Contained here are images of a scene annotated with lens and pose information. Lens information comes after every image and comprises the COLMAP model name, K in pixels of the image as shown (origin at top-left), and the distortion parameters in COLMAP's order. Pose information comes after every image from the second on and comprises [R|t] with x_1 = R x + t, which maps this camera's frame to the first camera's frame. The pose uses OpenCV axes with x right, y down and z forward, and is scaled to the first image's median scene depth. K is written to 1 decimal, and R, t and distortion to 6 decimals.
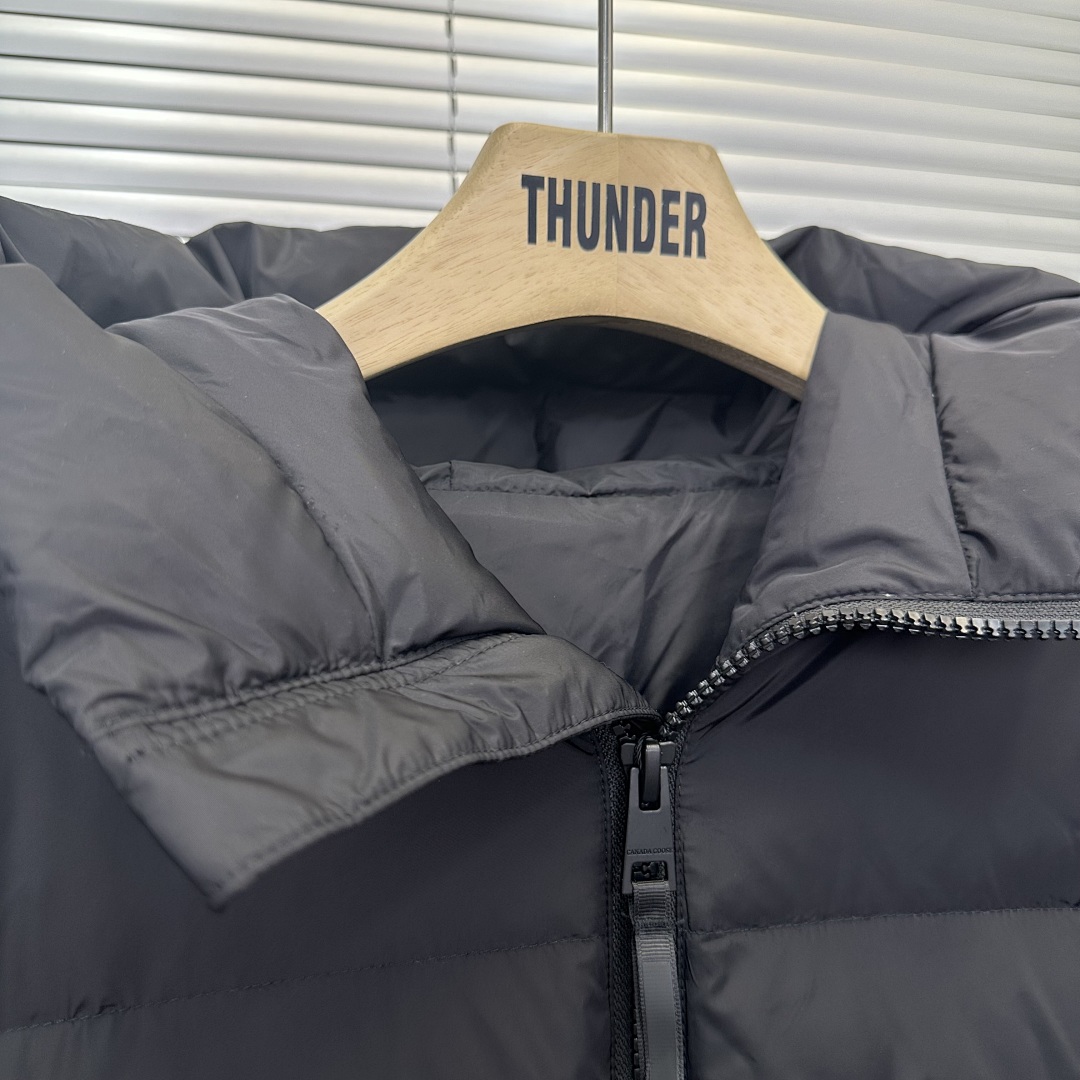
lens RADIAL K [[1043.1, 0, 537.5], [0, 1043.1, 589.9], [0, 0, 1]] dist [0.036807, -0.000295]
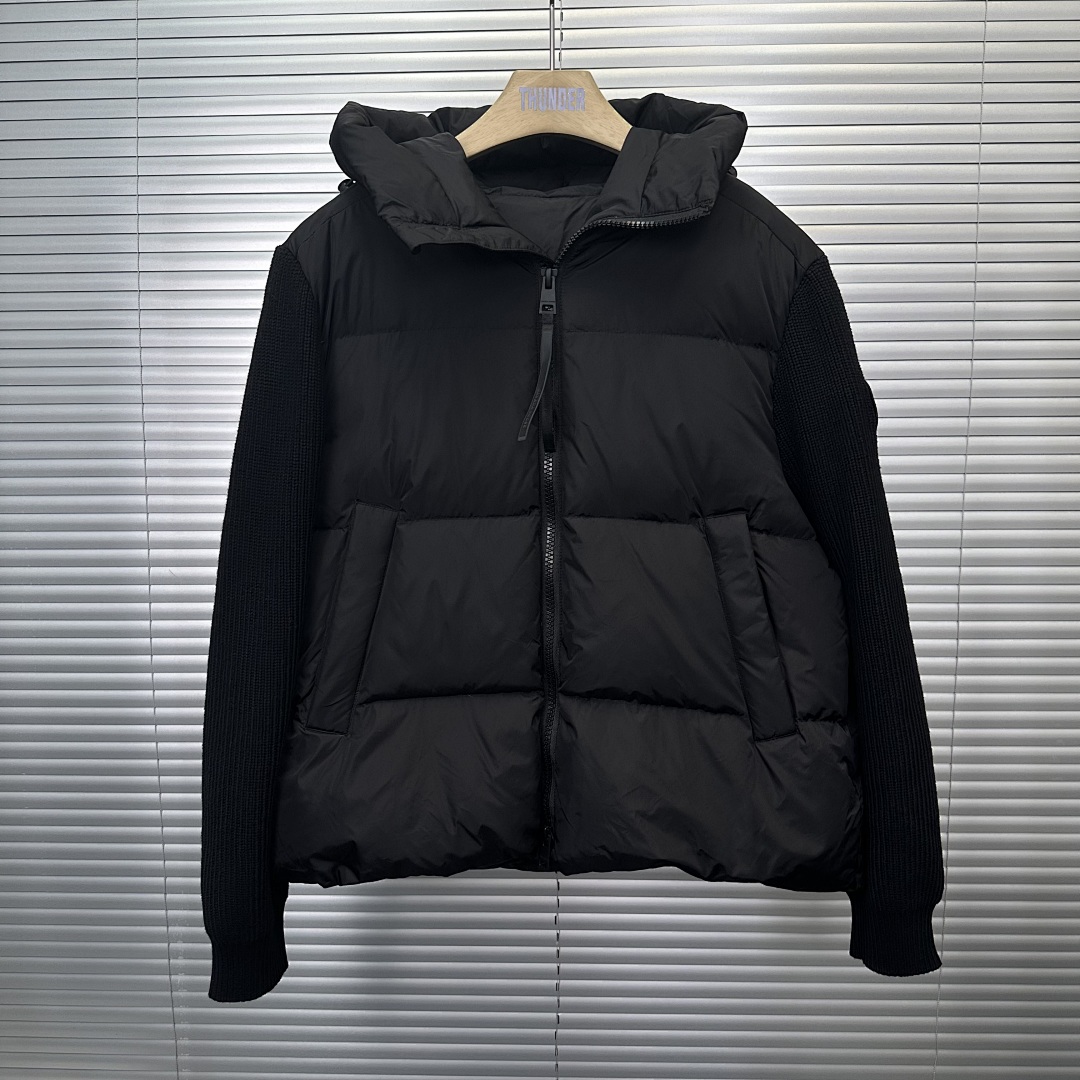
lens RADIAL K [[967.4, 0, 540.9], [0, 967.4, 545.2], [0, 0, 1]] dist [0.129342, -0.241778]
pose [[0.959952, 0.051751, -0.275343, 0.932360], [-0.020021, 0.992951, 0.116826, 0.624846], [0.279448, -0.106635, 0.954221, -1.956100]]
